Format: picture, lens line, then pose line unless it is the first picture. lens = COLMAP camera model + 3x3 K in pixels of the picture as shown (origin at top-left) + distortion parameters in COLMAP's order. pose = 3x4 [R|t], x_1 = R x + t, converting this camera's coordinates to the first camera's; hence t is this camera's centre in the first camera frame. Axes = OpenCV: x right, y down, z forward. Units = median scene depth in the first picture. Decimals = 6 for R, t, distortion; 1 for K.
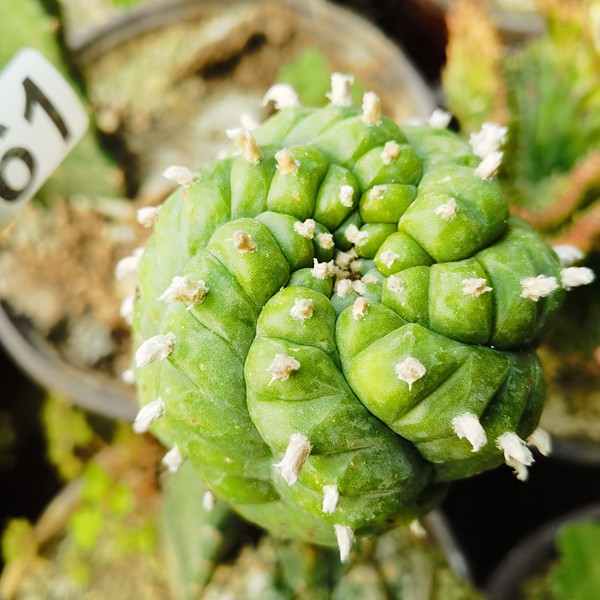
lens RADIAL K [[669.3, 0, 301.5], [0, 669.3, 301.6], [0, 0, 1]] dist [-0.006968, -0.007754]
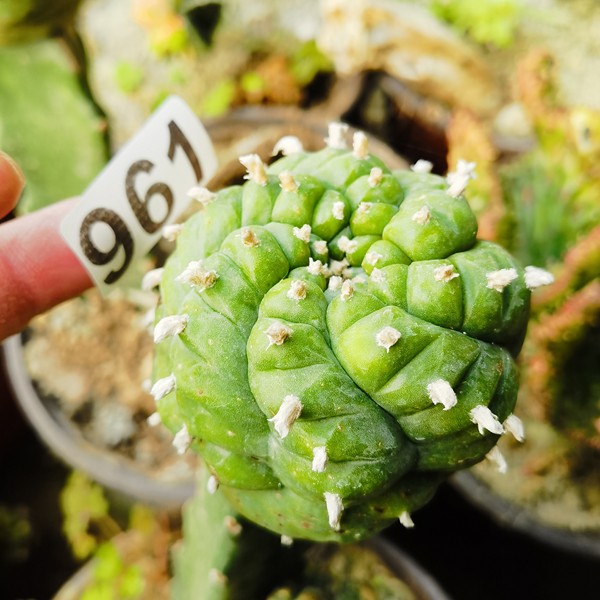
lens RADIAL K [[660.4, 0, 301.9], [0, 660.4, 300.8], [0, 0, 1]] dist [0.013670, -0.017246]
pose [[0.999249, 0.011313, -0.037058, 0.049279], [-0.018656, 0.978737, -0.204271, 0.248096], [0.033959, 0.204809, 0.978213, -0.122317]]
